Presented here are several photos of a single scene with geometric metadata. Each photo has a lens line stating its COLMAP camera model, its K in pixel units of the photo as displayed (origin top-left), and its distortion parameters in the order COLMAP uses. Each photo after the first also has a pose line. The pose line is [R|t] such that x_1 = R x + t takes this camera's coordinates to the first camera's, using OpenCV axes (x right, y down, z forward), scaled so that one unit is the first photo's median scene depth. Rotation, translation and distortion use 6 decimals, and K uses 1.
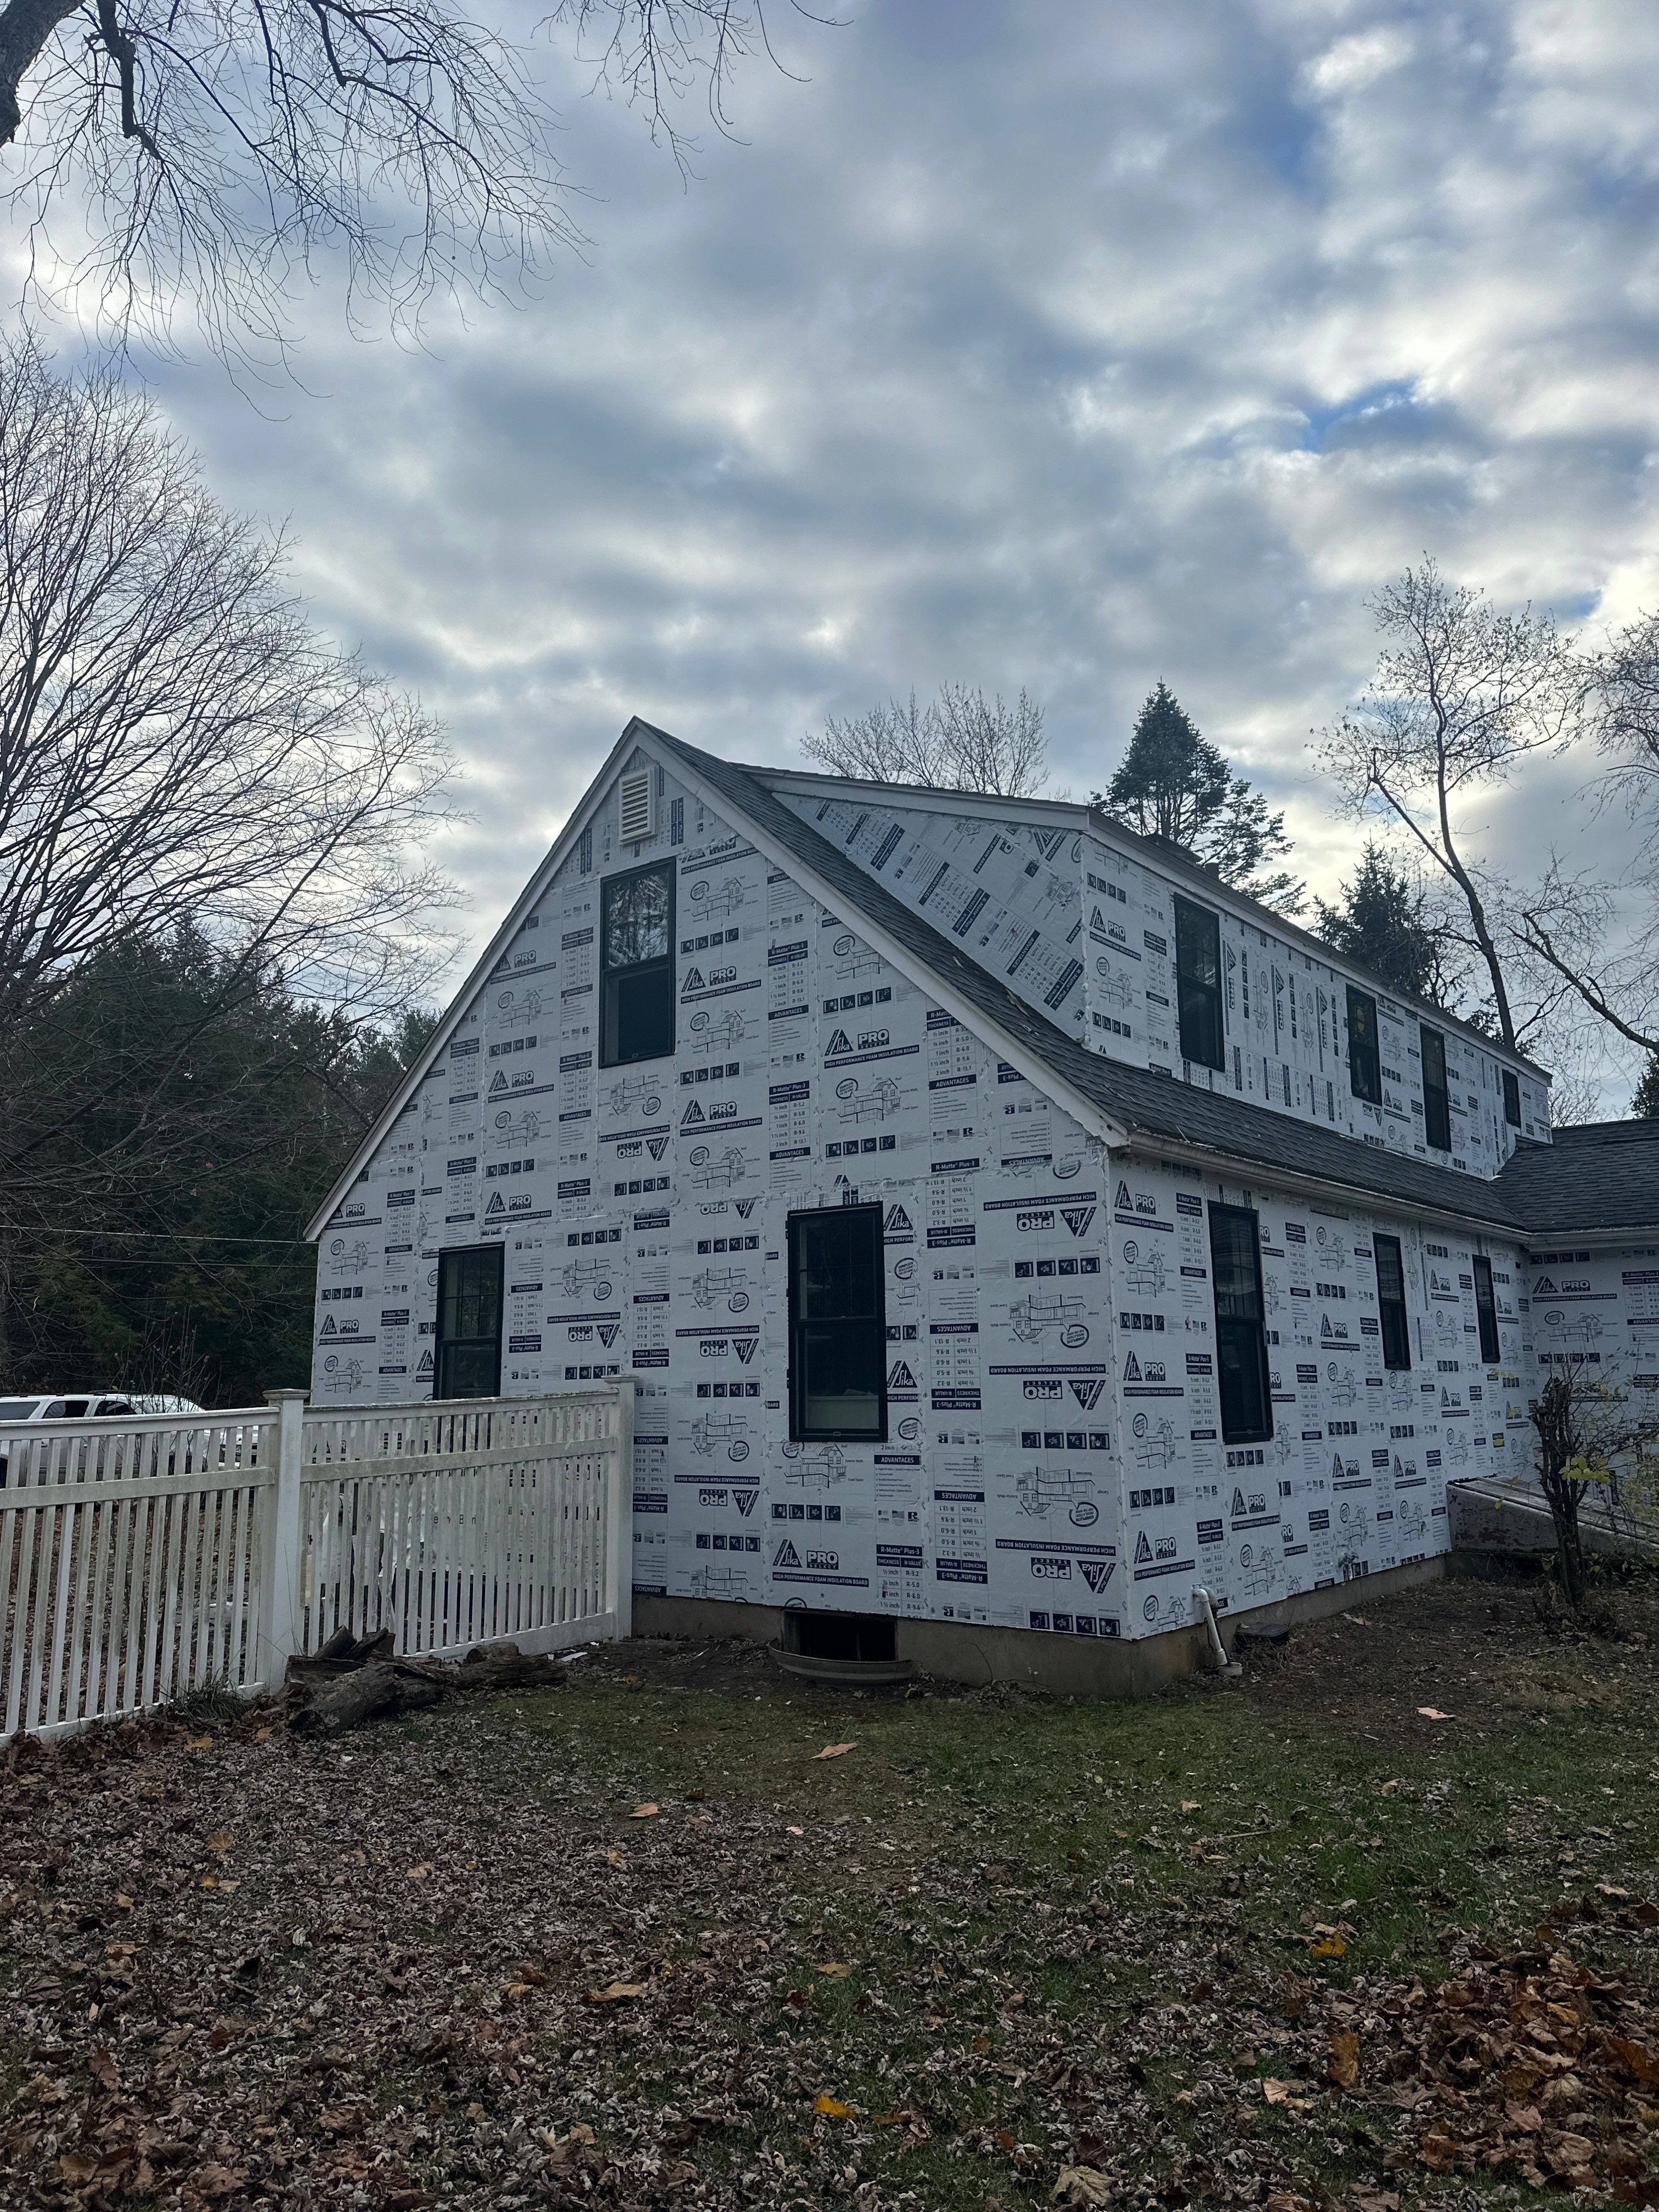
lens RADIAL K [[1544.8, 0, 844.0], [0, 1544.8, 1091.1], [0, 0, 1]] dist [0.064994, -0.005352]
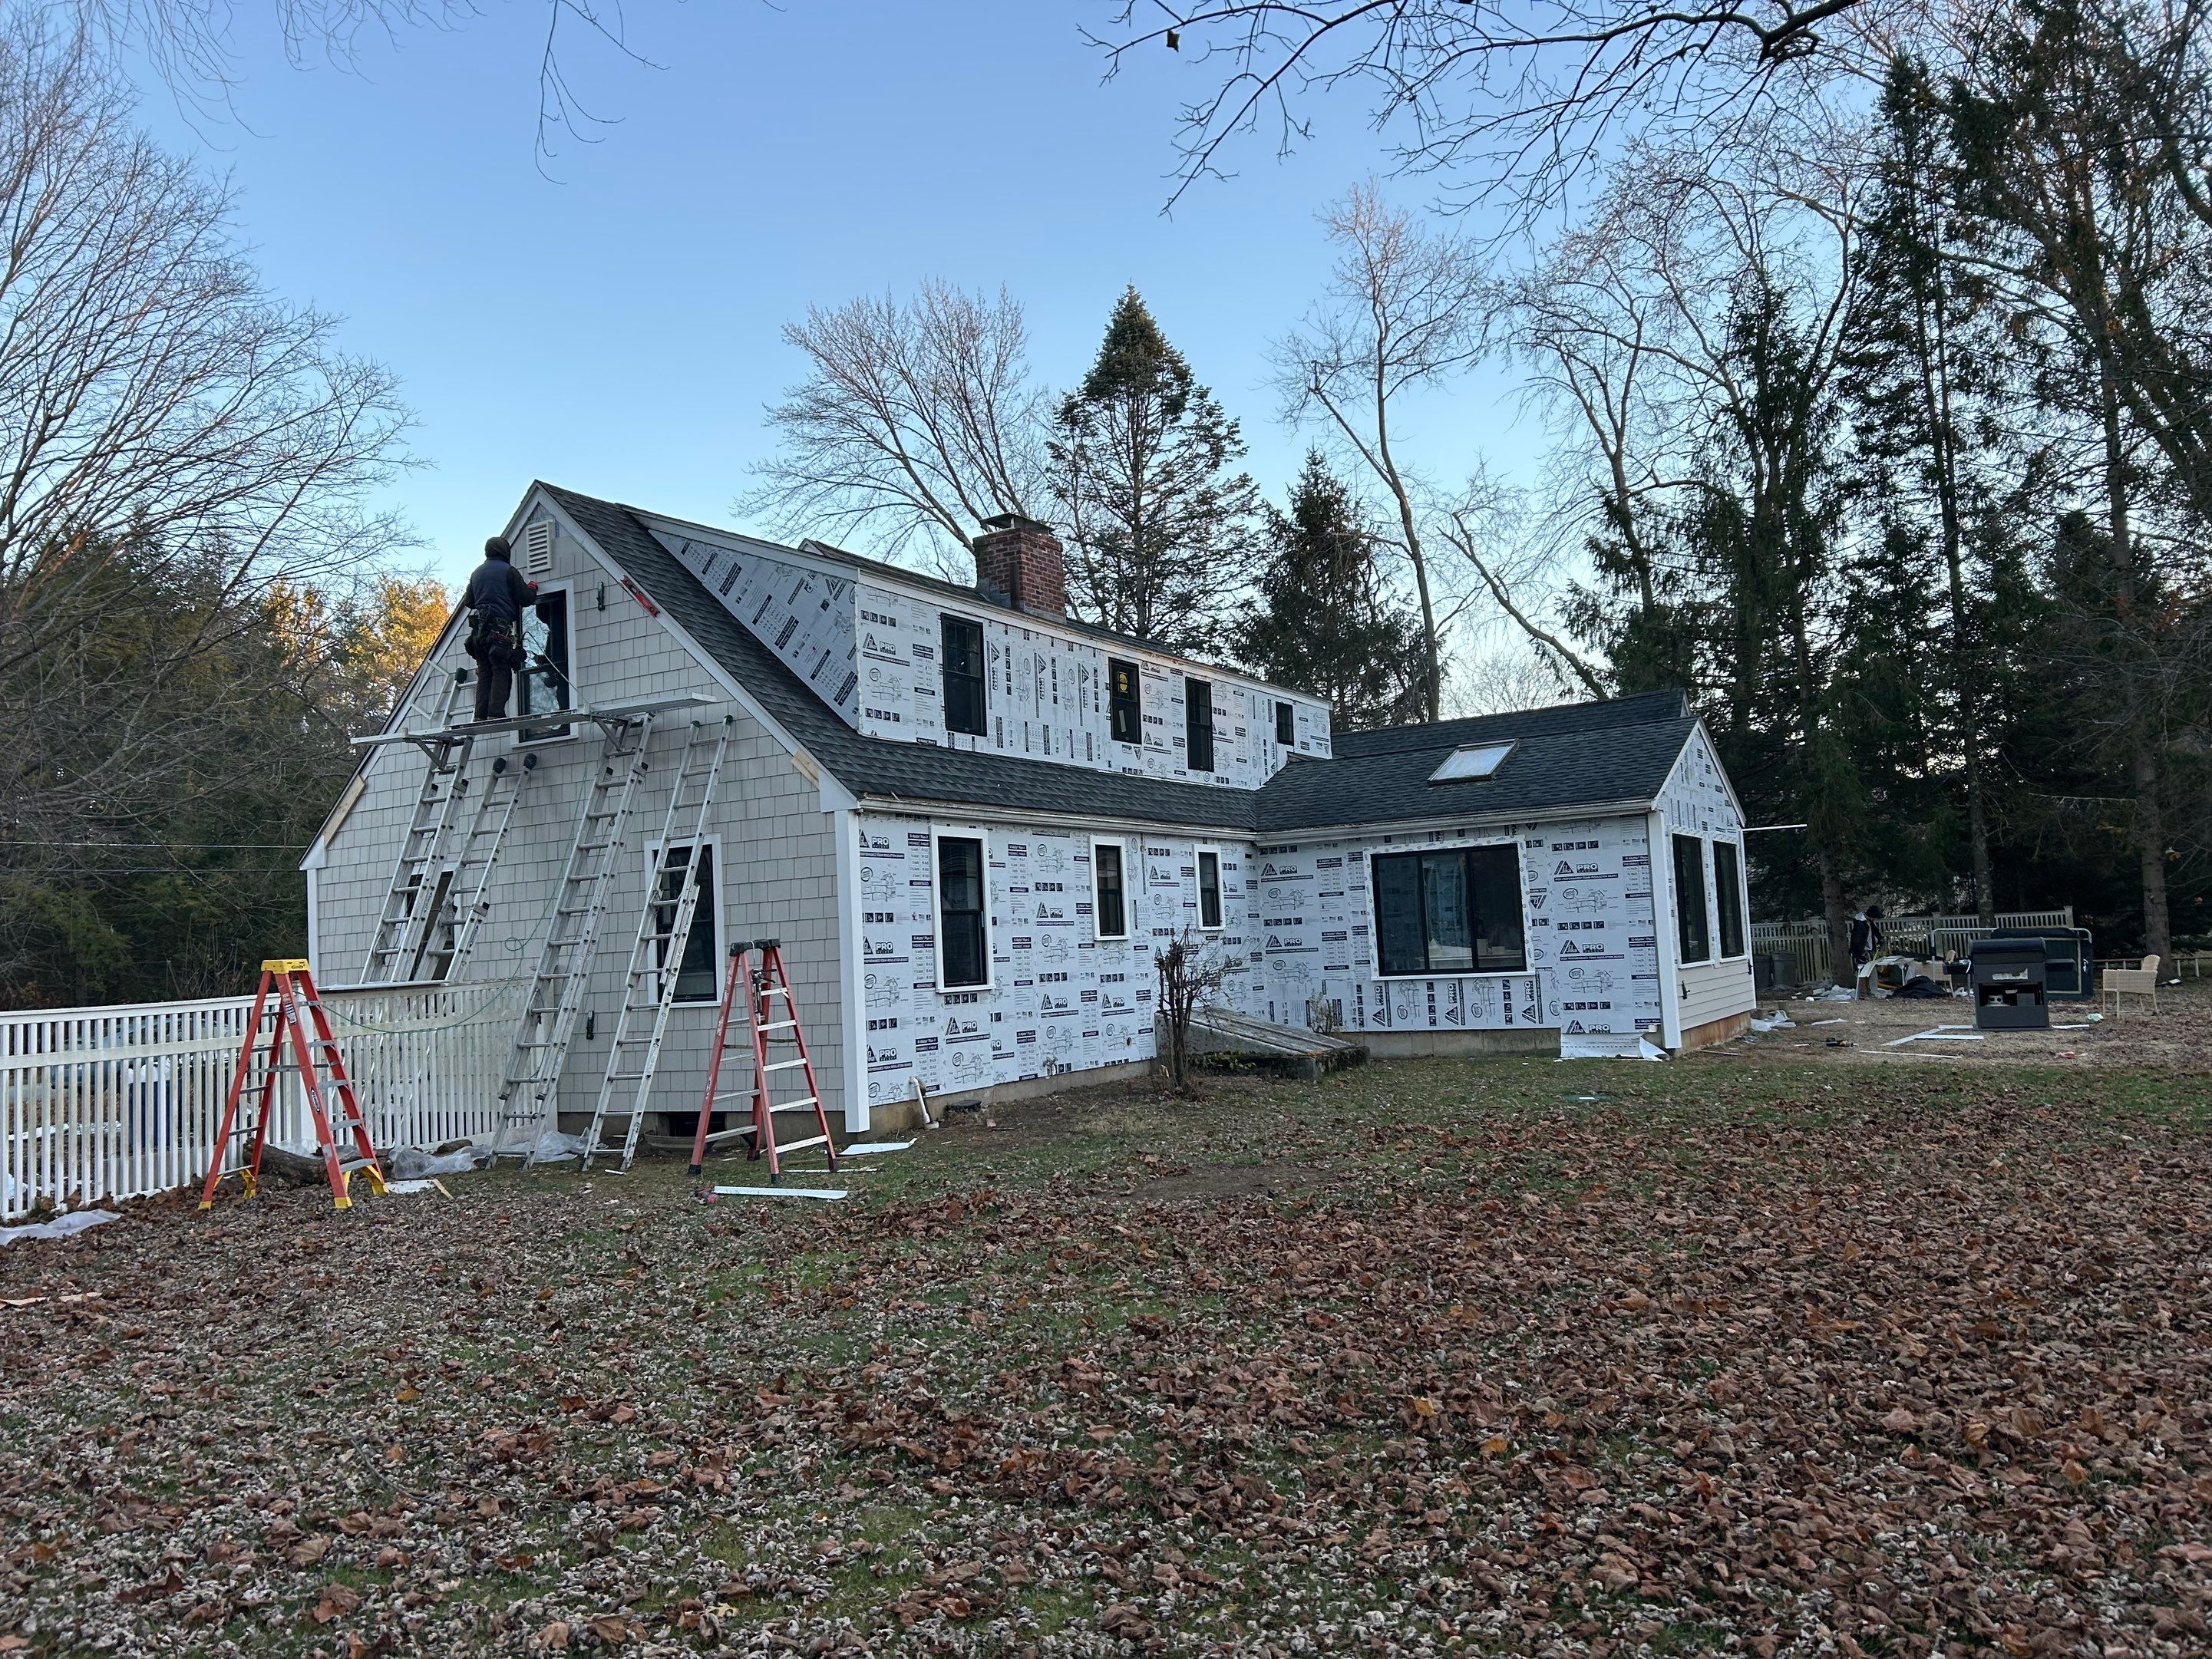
lens RADIAL K [[1544.7, 0, 1090.7], [0, 1544.7, 848.3], [0, 0, 1]] dist [0.064994, -0.005352]
pose [[0.989873, -0.026043, 0.139545, 0.110016], [0.009247, 0.992769, 0.119681, -0.062211], [-0.141653, -0.117179, 0.982956, -0.330616]]
